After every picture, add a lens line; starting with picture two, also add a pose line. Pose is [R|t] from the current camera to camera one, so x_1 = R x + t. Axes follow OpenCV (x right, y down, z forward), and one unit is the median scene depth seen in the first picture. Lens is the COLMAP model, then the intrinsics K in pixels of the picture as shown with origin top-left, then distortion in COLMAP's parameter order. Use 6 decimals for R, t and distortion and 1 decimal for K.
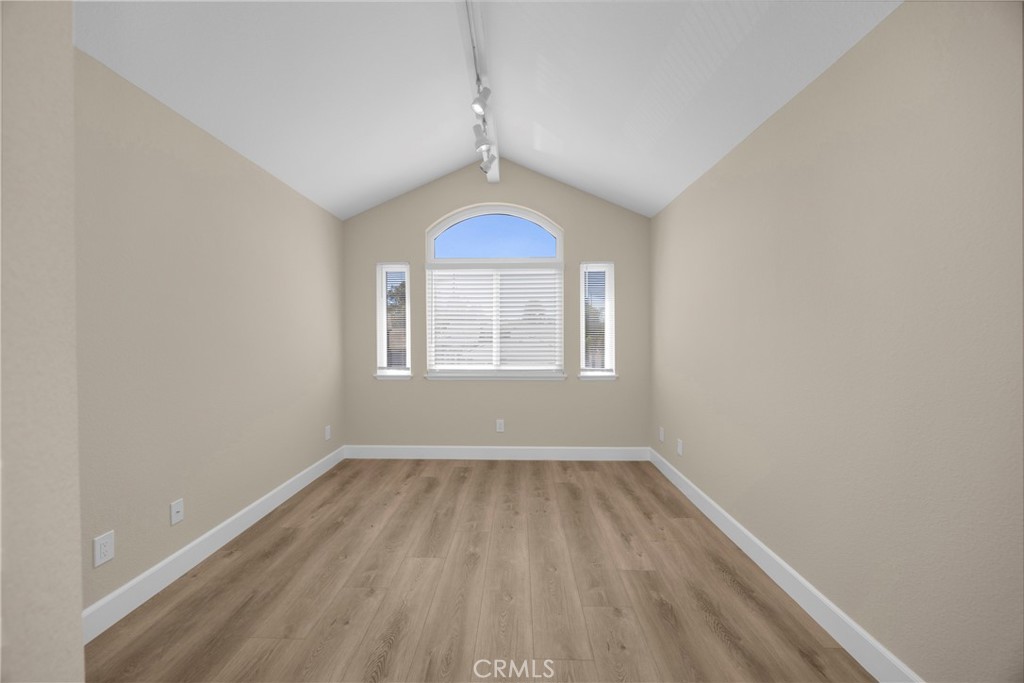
lens RADIAL K [[383.4, 0, 506.1], [0, 383.4, 340.8], [0, 0, 1]] dist [-0.000184, -0.000013]
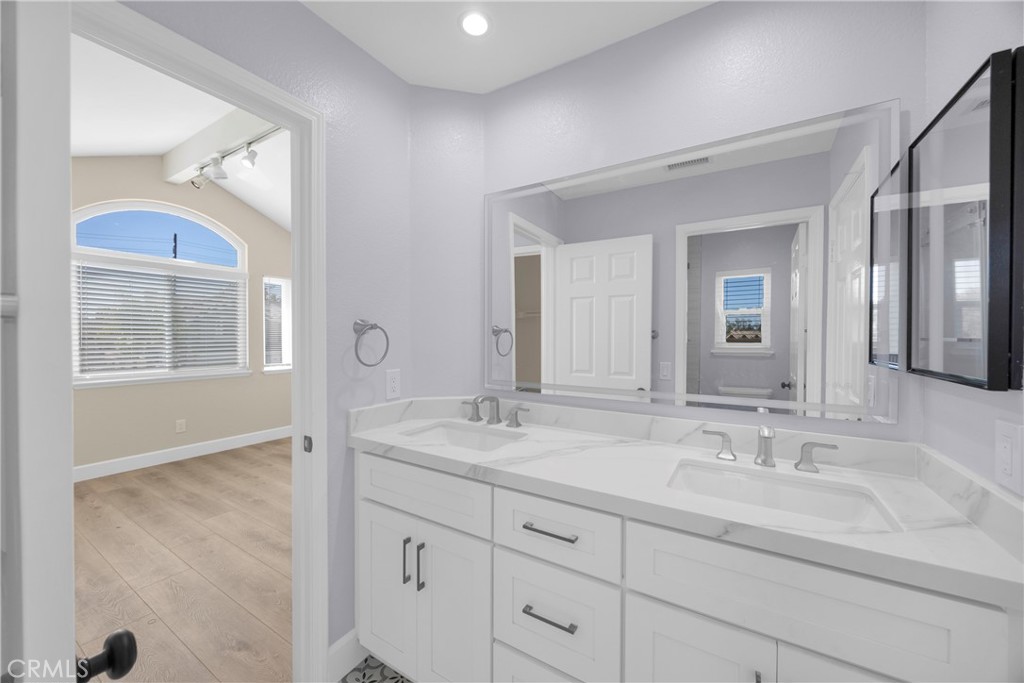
lens RADIAL K [[383.4, 0, 510.0], [0, 383.4, 340.6], [0, 0, 1]] dist [-0.000184, -0.000013]
pose [[0.491378, -0.003481, 0.870939, -0.576985], [0.005556, 0.999984, 0.000862, 0.000609], [-0.870929, 0.004416, 0.491390, -0.309909]]
